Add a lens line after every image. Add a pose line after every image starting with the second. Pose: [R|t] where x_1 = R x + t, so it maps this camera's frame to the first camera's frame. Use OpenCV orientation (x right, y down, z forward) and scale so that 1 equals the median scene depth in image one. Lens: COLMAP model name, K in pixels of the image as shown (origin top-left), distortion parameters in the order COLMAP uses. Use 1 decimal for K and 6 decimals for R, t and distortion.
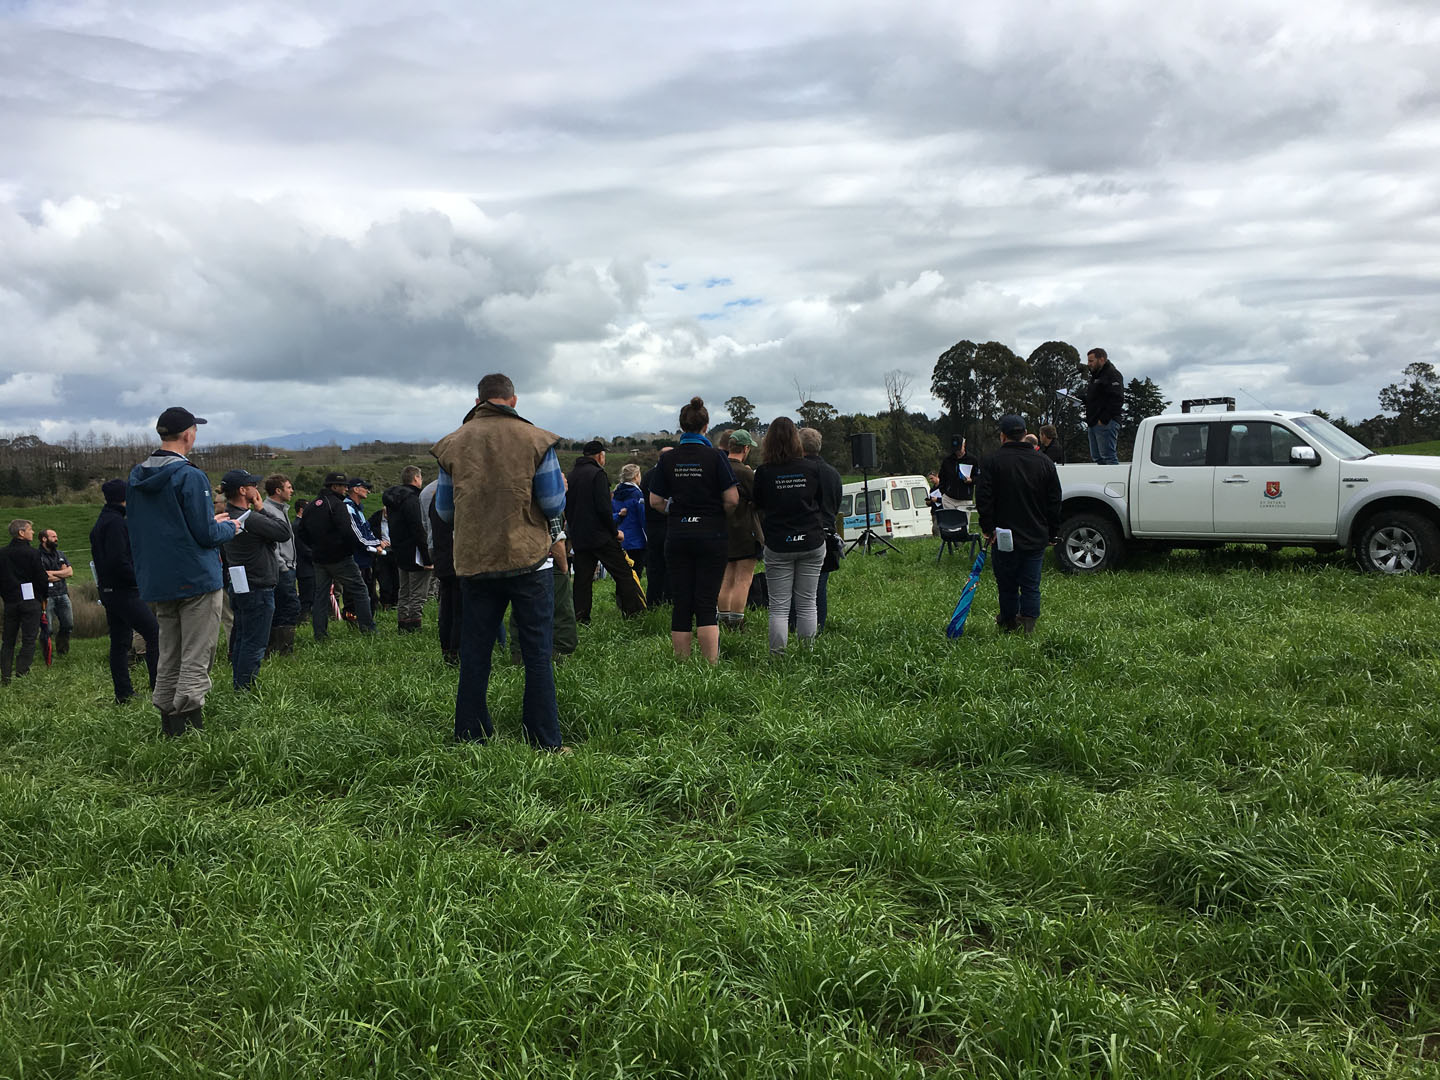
lens RADIAL K [[1233.9, 0, 720.0], [0, 1233.9, 540.0], [0, 0, 1]] dist [0.104962, -0.135490]
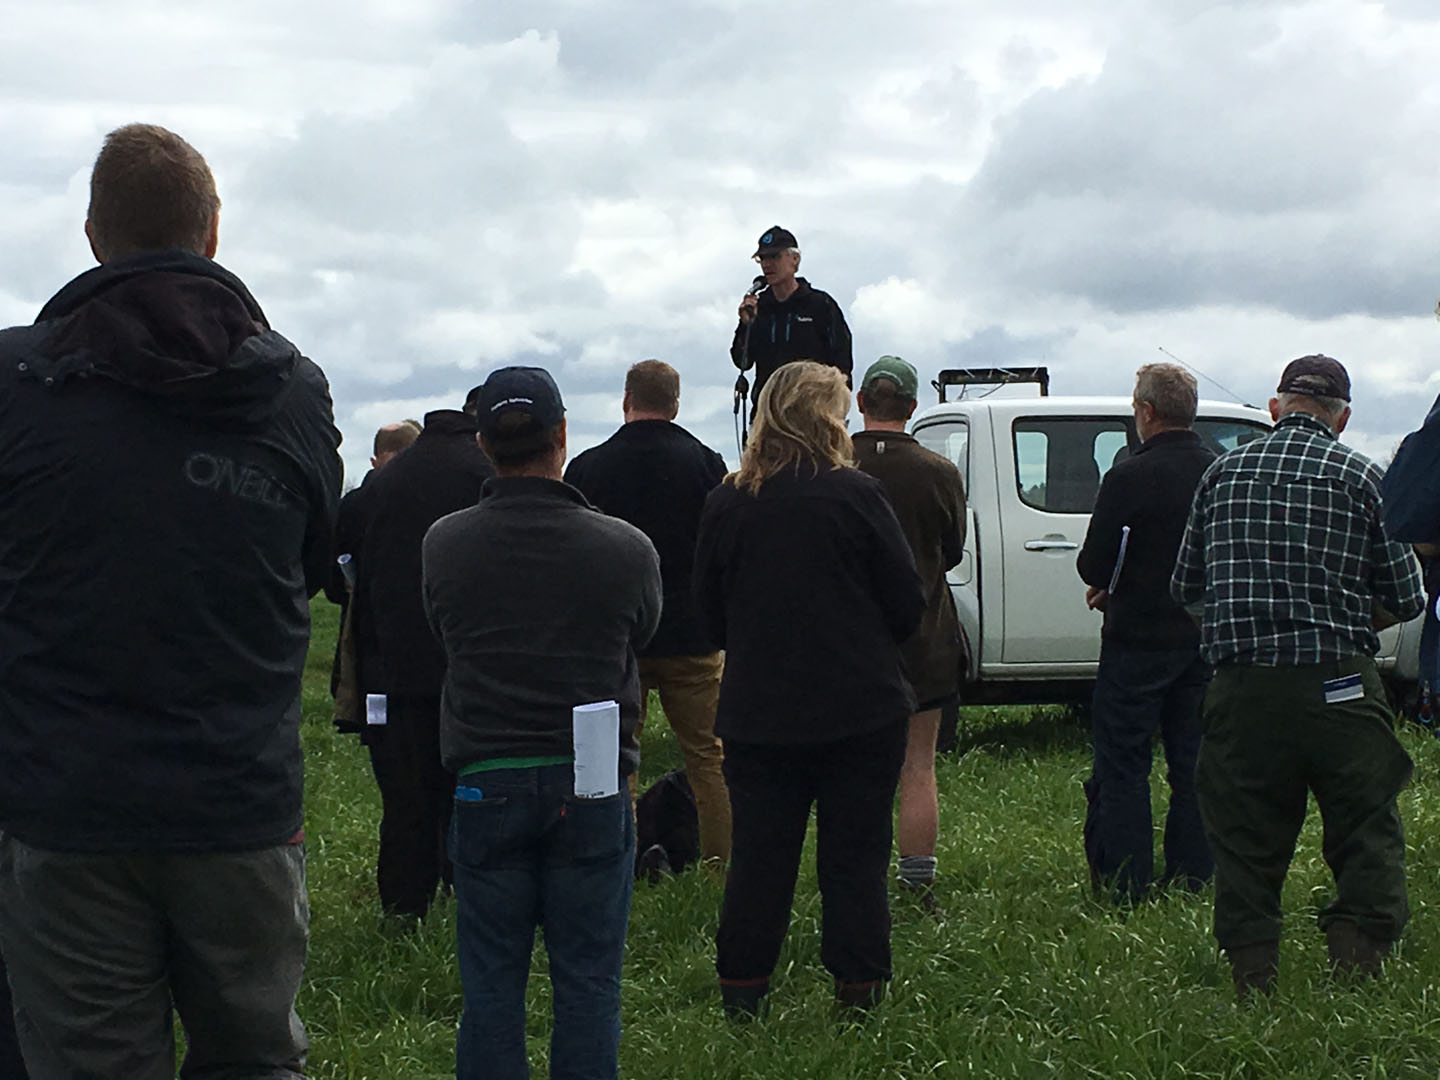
lens RADIAL K [[3522.7, 0, 720.0], [0, 3522.7, 540.0], [0, 0, 1]] dist [0.093396, -0.089897]
pose [[0.653330, 0.017938, 0.756861, -0.684028], [0.046904, 0.996840, -0.064114, 0.025236], [-0.755619, 0.077387, 0.650424, 0.299530]]
